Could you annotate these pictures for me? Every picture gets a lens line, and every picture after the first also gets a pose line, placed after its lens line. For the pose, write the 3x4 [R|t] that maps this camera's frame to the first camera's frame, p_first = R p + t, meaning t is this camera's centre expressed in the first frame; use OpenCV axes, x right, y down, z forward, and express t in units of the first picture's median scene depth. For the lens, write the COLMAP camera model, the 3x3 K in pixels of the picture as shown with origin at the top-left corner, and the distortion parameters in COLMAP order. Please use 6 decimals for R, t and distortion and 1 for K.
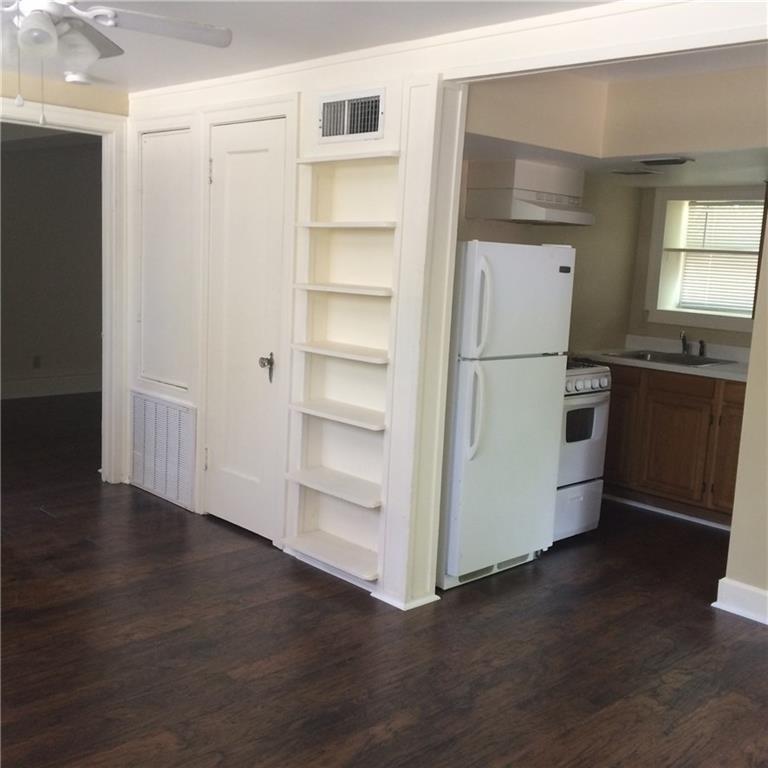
lens RADIAL K [[870.2, 0, 381.1], [0, 870.2, 383.5], [0, 0, 1]] dist [0.076428, -0.010573]
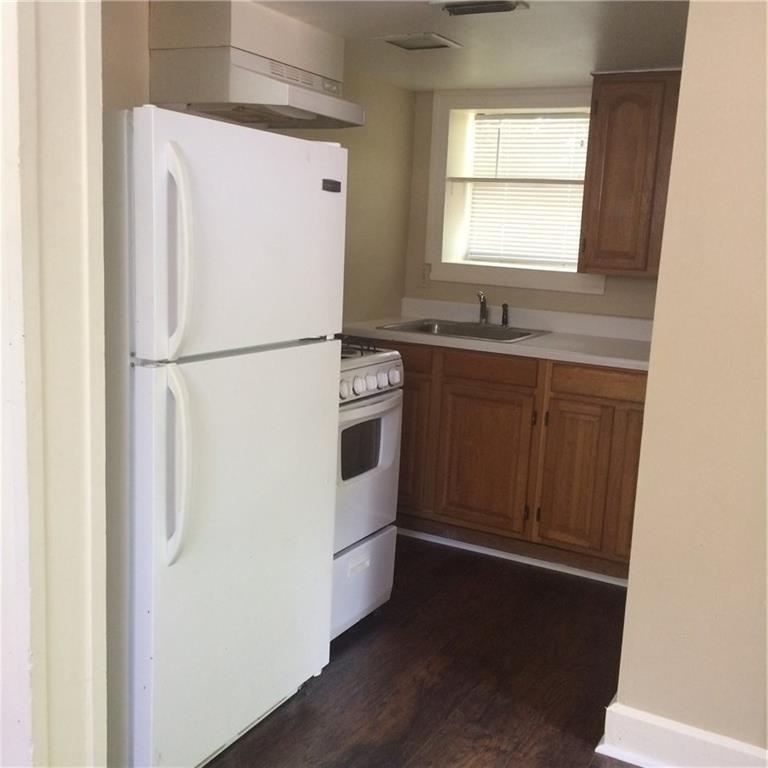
lens RADIAL K [[870.2, 0, 381.1], [0, 870.2, 383.5], [0, 0, 1]] dist [0.076428, -0.010573]
pose [[0.955413, -0.056233, 0.289868, 0.064586], [0.043844, 0.997833, 0.049064, -0.027629], [-0.291998, -0.034168, 0.955808, 0.405798]]
